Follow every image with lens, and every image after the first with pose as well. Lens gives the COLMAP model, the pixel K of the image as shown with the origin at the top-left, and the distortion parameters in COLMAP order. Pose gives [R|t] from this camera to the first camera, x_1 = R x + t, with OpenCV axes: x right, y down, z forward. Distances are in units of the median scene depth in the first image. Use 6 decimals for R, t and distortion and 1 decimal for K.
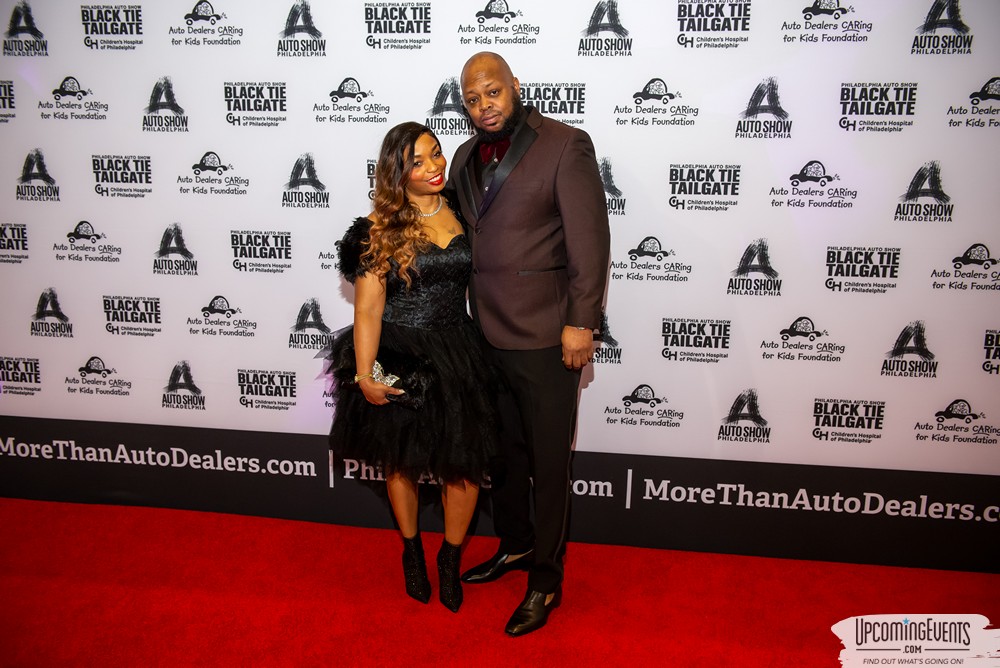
lens RADIAL K [[911.5, 0, 507.8], [0, 911.5, 321.1], [0, 0, 1]] dist [-0.007297, 0.028497]
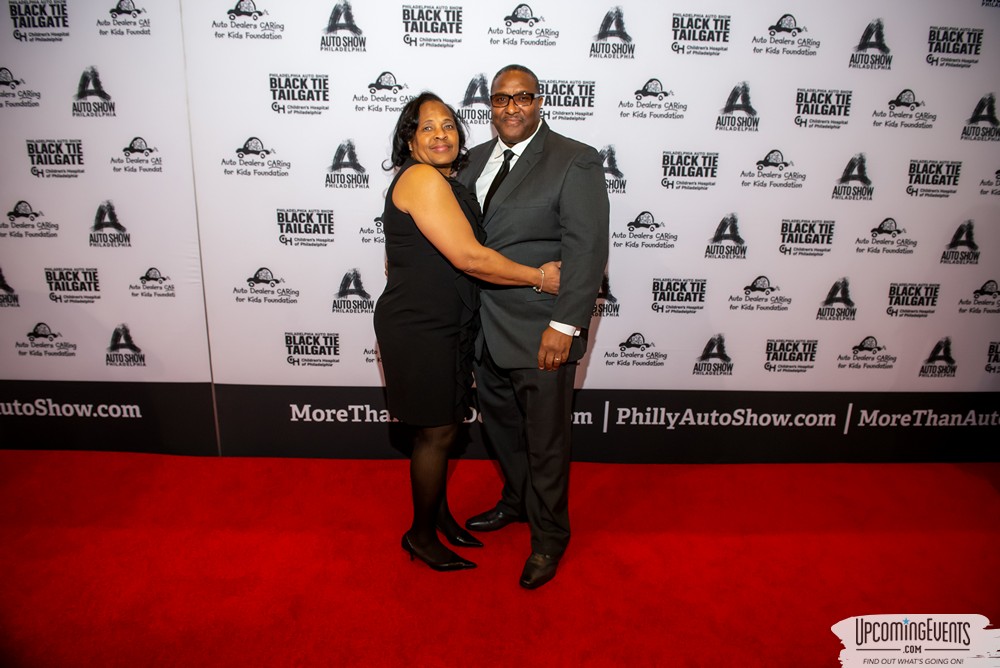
lens RADIAL K [[756.0, 0, 514.0], [0, 756.0, 348.7], [0, 0, 1]] dist [-0.042553, -0.010911]
pose [[0.982453, -0.040234, 0.182117, -0.206905], [0.023428, 0.995343, 0.093506, -0.008530], [-0.185031, -0.087598, 0.978821, 0.030625]]
